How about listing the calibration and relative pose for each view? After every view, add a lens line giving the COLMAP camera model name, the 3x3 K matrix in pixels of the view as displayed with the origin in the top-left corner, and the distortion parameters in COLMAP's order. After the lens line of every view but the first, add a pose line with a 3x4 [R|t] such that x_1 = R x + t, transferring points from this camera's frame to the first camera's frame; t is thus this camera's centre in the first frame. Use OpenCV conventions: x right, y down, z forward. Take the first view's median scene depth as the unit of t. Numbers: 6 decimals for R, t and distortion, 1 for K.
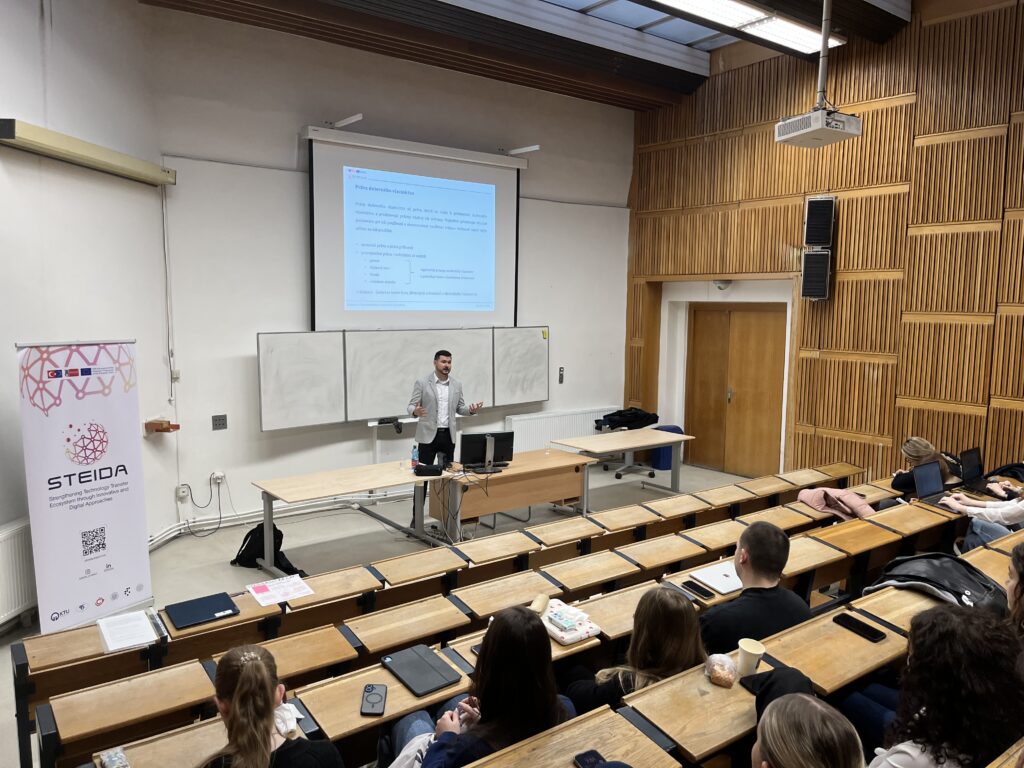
lens RADIAL K [[781.1, 0, 518.5], [0, 781.1, 386.3], [0, 0, 1]] dist [0.035995, -0.037430]
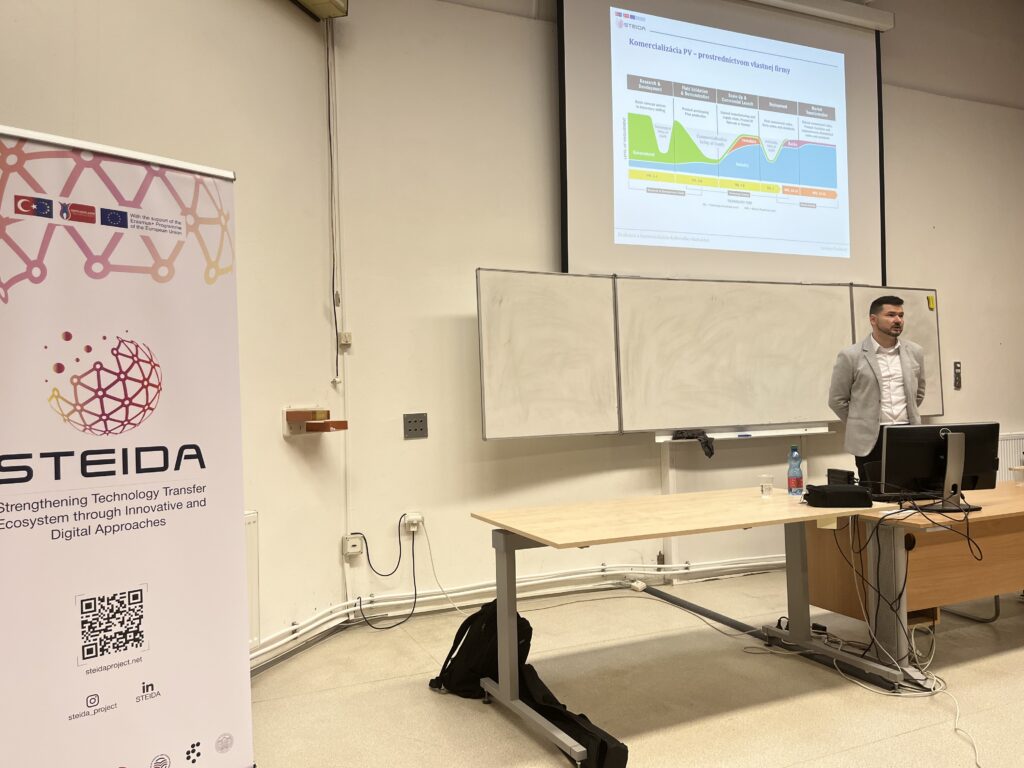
lens RADIAL K [[781.1, 0, 513.6], [0, 781.1, 378.5], [0, 0, 1]] dist [0.035995, -0.037430]
pose [[0.967040, -0.044441, -0.250717, -0.183015], [0.009425, 0.990224, -0.139169, 0.103467], [0.254451, 0.132218, 0.958005, 0.514203]]
